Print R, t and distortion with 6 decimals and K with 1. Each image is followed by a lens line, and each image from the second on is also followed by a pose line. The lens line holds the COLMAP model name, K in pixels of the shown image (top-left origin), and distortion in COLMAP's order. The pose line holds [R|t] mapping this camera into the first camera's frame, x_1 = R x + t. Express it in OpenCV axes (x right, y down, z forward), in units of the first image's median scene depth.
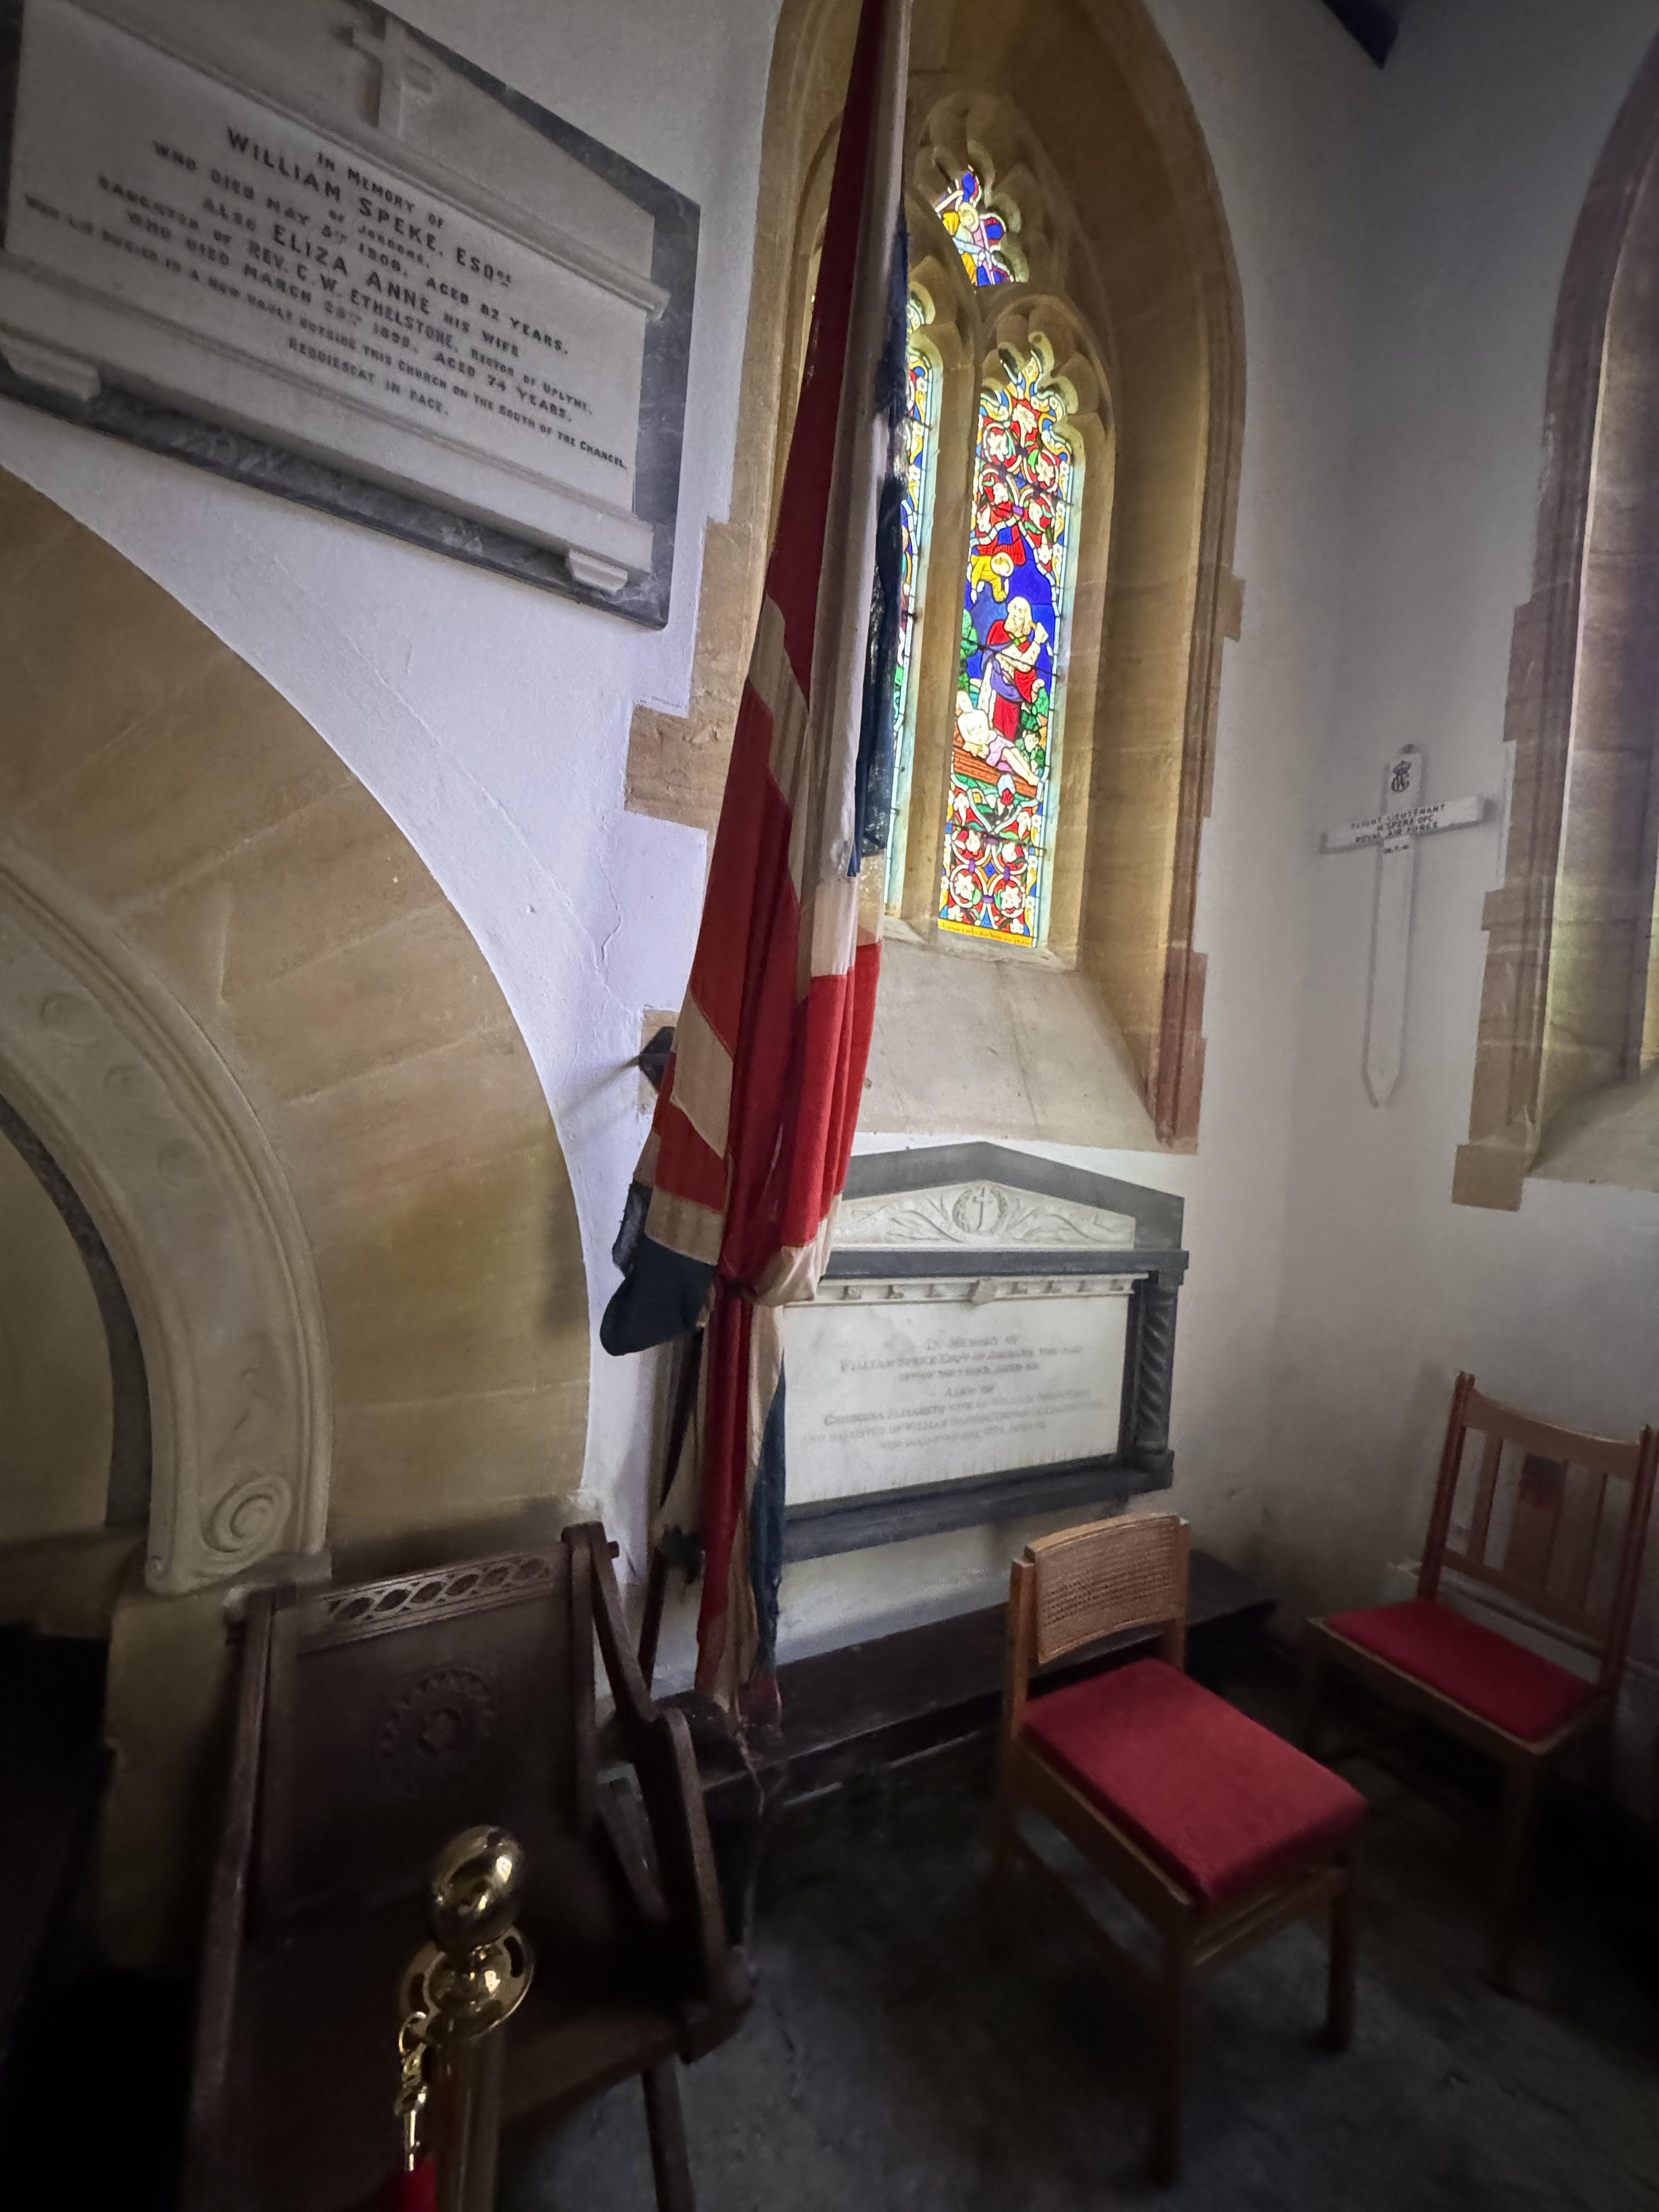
lens RADIAL K [[899.6, 0, 851.3], [0, 899.6, 1104.2], [0, 0, 1]] dist [-0.001829, -0.000257]
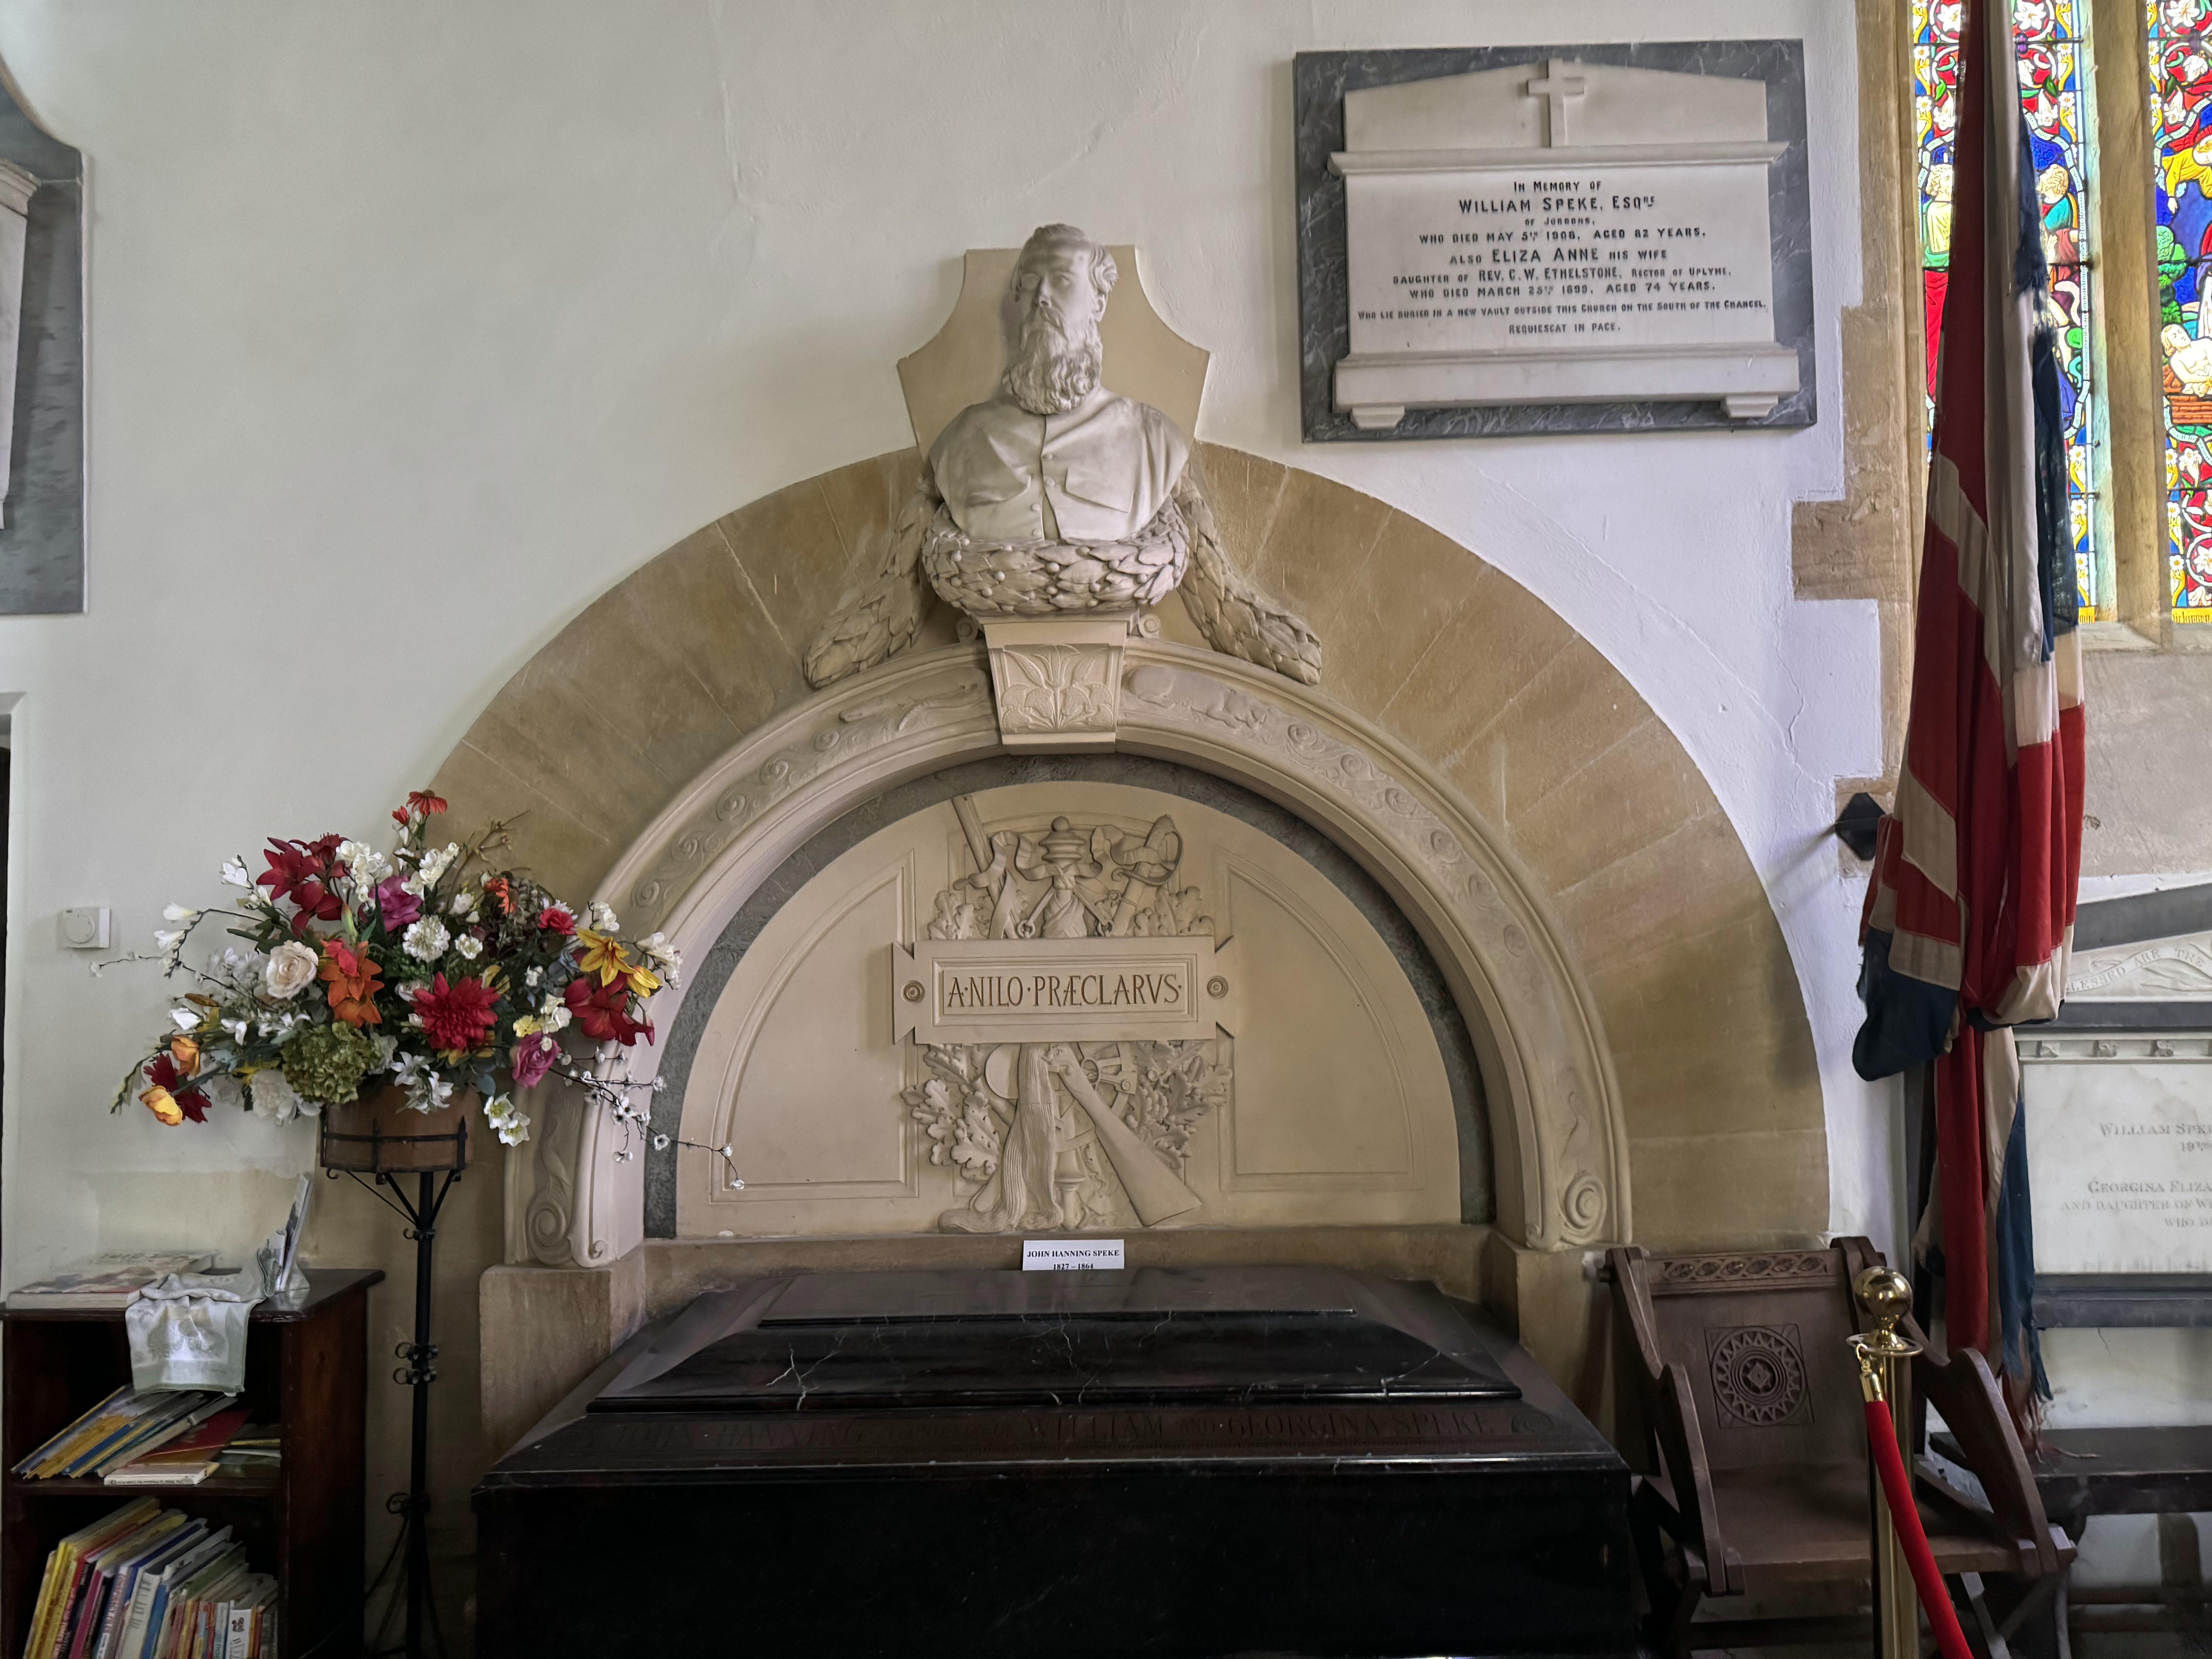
lens RADIAL K [[1574.7, 0, 1115.4], [0, 1574.7, 838.5], [0, 0, 1]] dist [0.030000, -0.040246]
pose [[0.843230, -0.113697, -0.525391, 0.027433], [0.092299, 0.993484, -0.066858, 0.009887], [0.529570, 0.007883, 0.848230, -1.096507]]
